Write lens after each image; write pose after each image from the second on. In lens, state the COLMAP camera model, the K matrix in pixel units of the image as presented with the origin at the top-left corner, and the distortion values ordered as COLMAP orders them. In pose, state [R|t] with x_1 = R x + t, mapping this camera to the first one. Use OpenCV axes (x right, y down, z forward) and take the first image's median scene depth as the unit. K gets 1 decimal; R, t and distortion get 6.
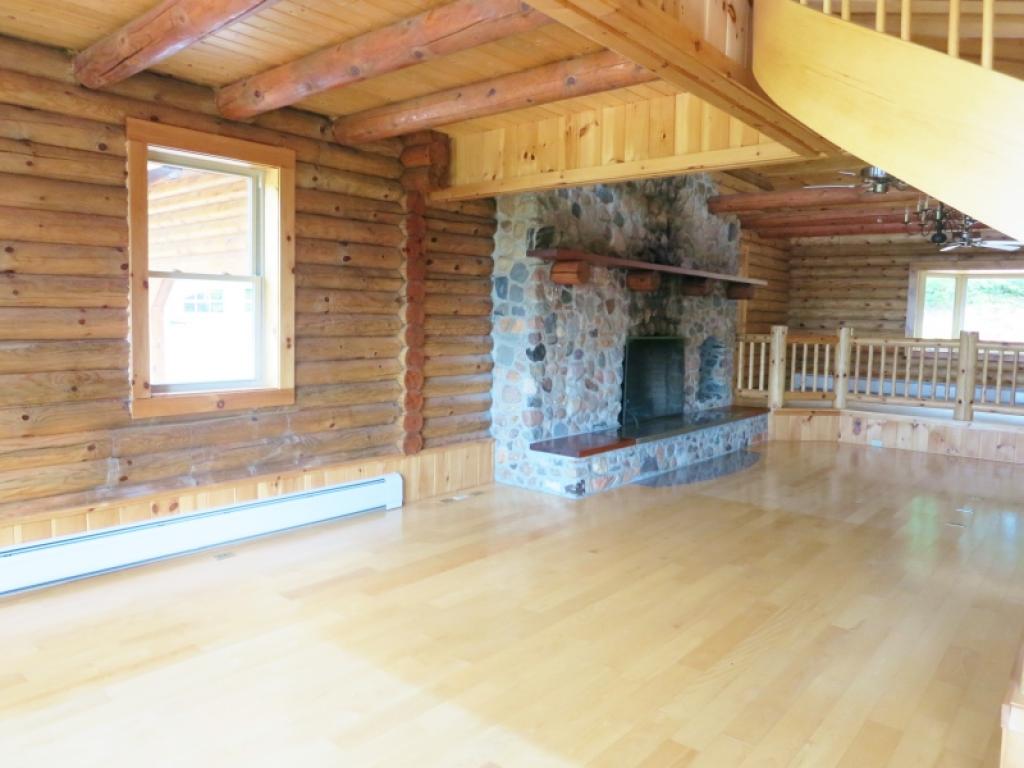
lens RADIAL K [[735.9, 0, 508.4], [0, 735.9, 383.9], [0, 0, 1]] dist [-0.055037, 0.014322]
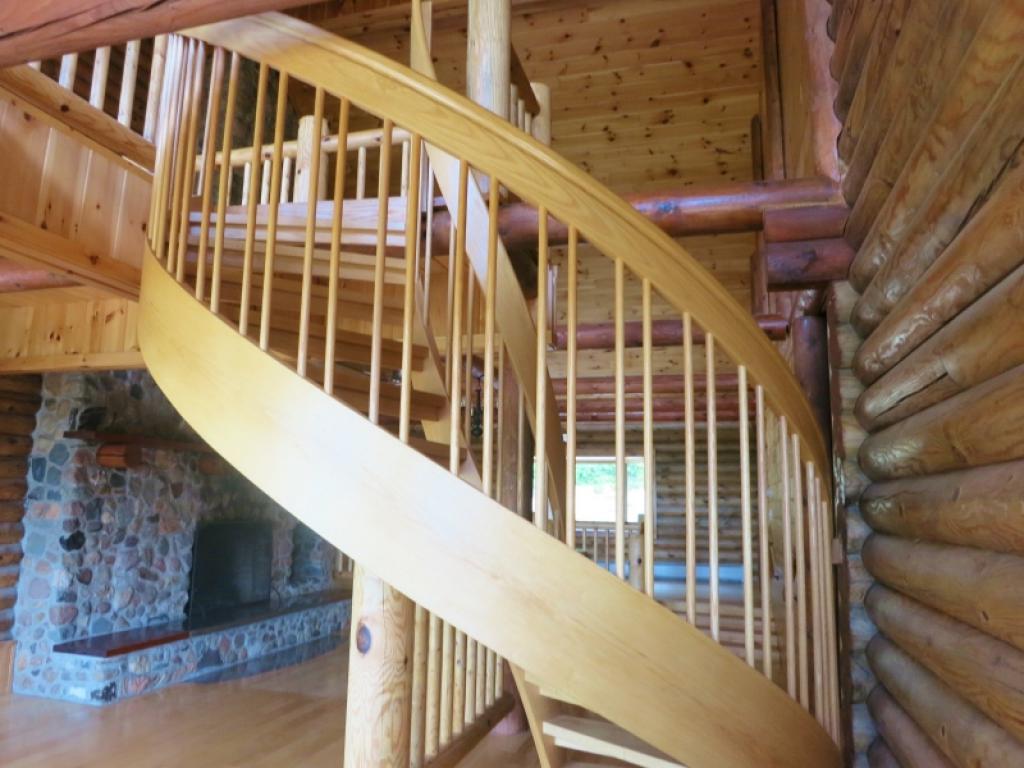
lens RADIAL K [[735.9, 0, 514.2], [0, 735.9, 380.2], [0, 0, 1]] dist [-0.055037, 0.014322]
pose [[0.910097, 0.062482, 0.409658, 0.153762], [0.039291, 0.971103, -0.235403, -0.003537], [-0.412528, 0.230336, 0.881343, -0.068207]]
